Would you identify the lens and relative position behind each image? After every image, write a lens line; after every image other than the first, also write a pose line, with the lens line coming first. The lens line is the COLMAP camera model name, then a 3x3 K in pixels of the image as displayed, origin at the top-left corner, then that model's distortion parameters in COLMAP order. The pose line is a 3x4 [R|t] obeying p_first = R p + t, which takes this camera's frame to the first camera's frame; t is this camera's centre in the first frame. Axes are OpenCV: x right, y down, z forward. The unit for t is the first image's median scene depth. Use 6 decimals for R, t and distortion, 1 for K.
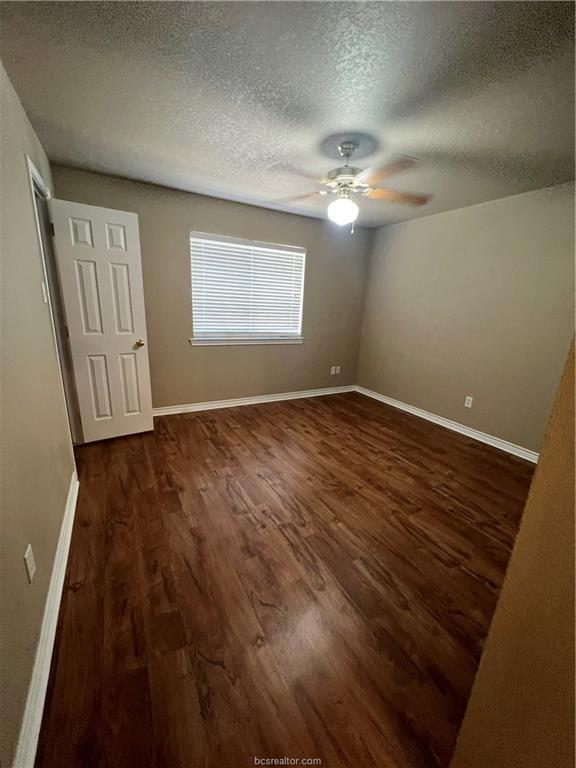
lens RADIAL K [[309.9, 0, 290.1], [0, 309.9, 383.3], [0, 0, 1]] dist [-0.001219, -0.000045]
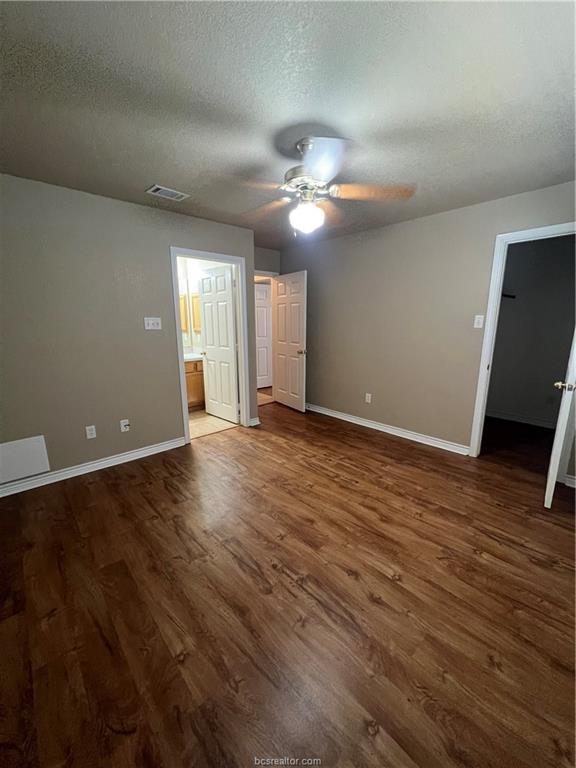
lens RADIAL K [[309.9, 0, 290.7], [0, 309.9, 385.5], [0, 0, 1]] dist [-0.001219, -0.000045]
pose [[-0.972595, 0.007393, -0.232389, 0.314049], [-0.097281, 0.894863, 0.435610, -0.380217], [0.211177, 0.446280, -0.869620, 1.474351]]
